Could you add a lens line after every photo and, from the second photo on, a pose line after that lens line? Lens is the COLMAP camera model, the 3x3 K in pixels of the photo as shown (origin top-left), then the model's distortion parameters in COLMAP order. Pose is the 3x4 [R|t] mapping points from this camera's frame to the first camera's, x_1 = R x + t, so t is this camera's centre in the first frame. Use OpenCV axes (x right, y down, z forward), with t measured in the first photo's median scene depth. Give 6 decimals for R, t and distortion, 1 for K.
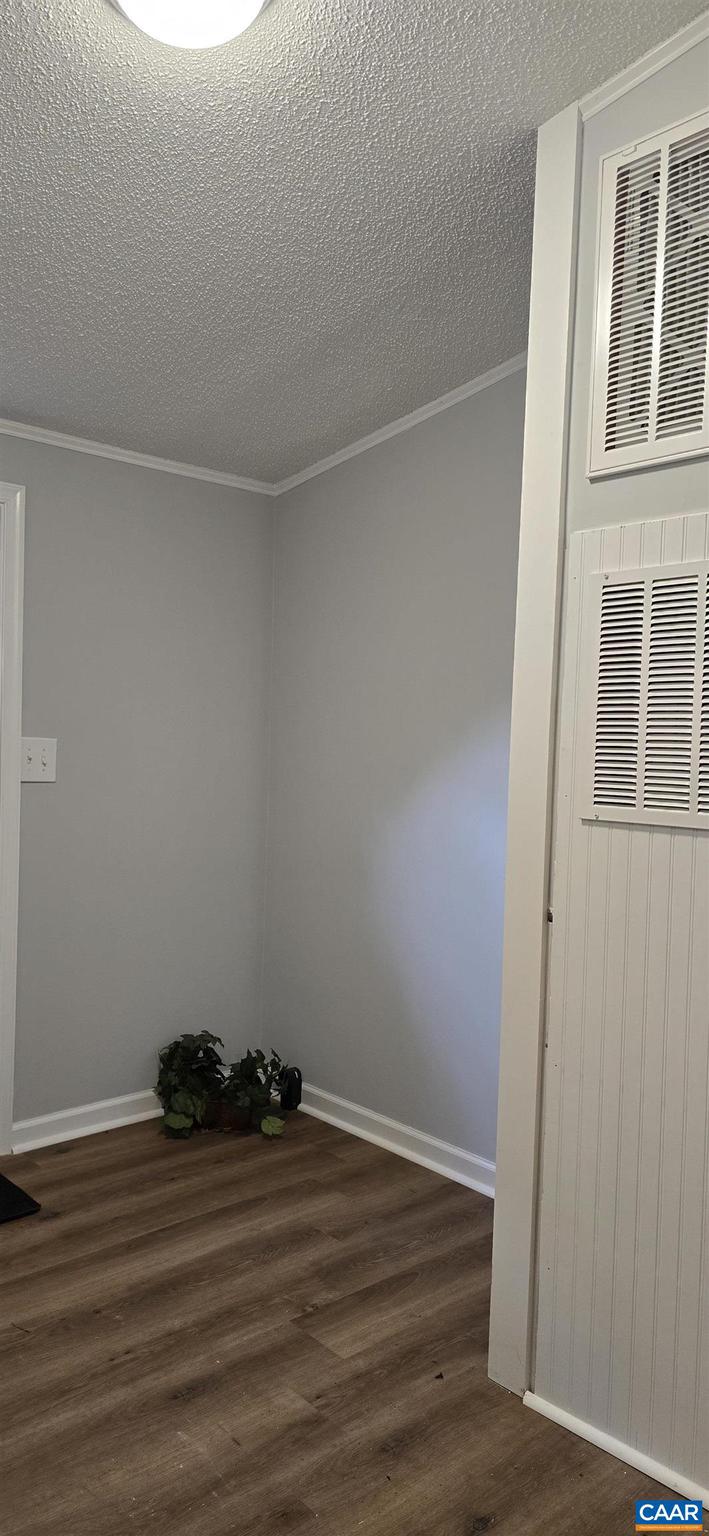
lens RADIAL K [[1015.2, 0, 358.5], [0, 1015.2, 789.4], [0, 0, 1]] dist [0.075503, -0.071244]
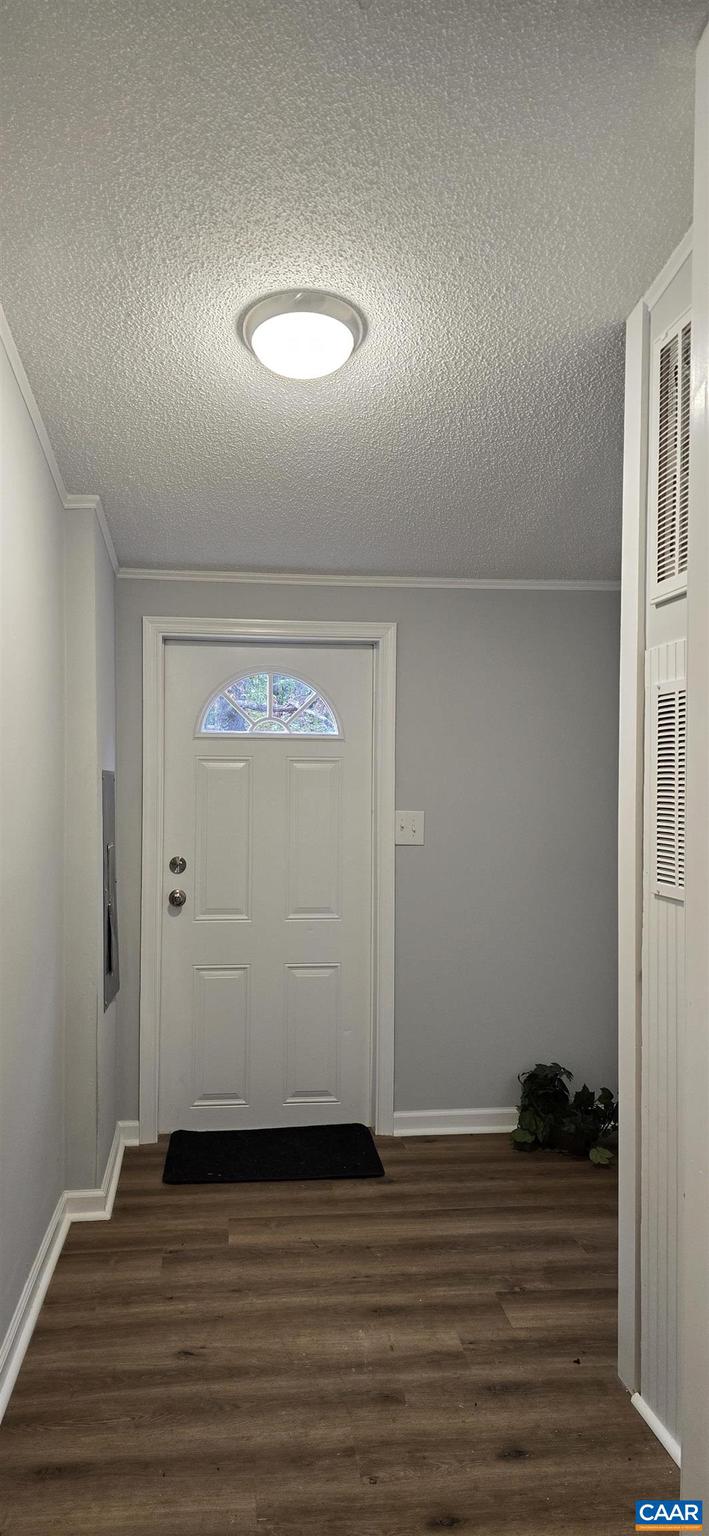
lens RADIAL K [[1015.2, 0, 358.5], [0, 1015.2, 789.4], [0, 0, 1]] dist [0.075503, -0.071244]
pose [[0.824965, -0.018347, -0.564887, 0.483321], [-0.006812, 0.999078, -0.042398, -0.030212], [0.565143, 0.038825, 0.824079, -0.124612]]
